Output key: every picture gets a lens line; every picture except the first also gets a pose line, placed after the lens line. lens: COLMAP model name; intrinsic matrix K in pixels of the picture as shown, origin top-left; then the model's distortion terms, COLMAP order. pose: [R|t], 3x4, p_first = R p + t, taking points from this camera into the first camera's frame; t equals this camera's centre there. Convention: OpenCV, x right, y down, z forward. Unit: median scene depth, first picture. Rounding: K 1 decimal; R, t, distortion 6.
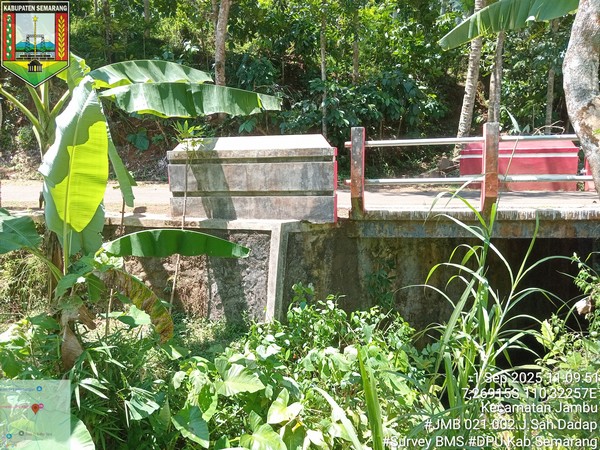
lens RADIAL K [[458.9, 0, 295.6], [0, 458.9, 220.9], [0, 0, 1]] dist [0.044190, -0.097014]
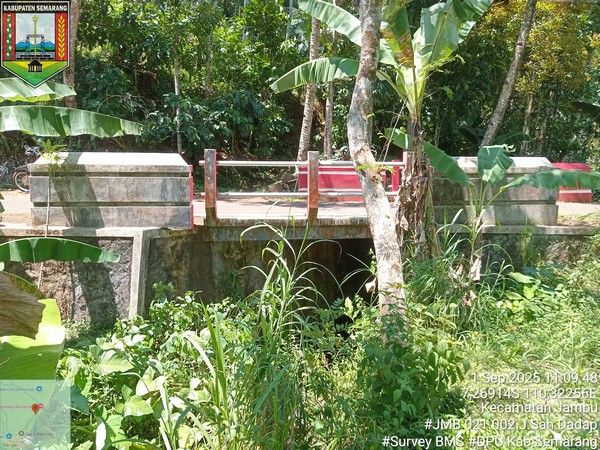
lens RADIAL K [[458.9, 0, 298.3], [0, 458.9, 220.9], [0, 0, 1]] dist [0.044190, -0.097014]
pose [[0.949875, -0.008834, 0.312505, -0.022271], [0.013225, 0.999841, -0.011934, 0.000469], [-0.312350, 0.015469, 0.949841, -0.202780]]
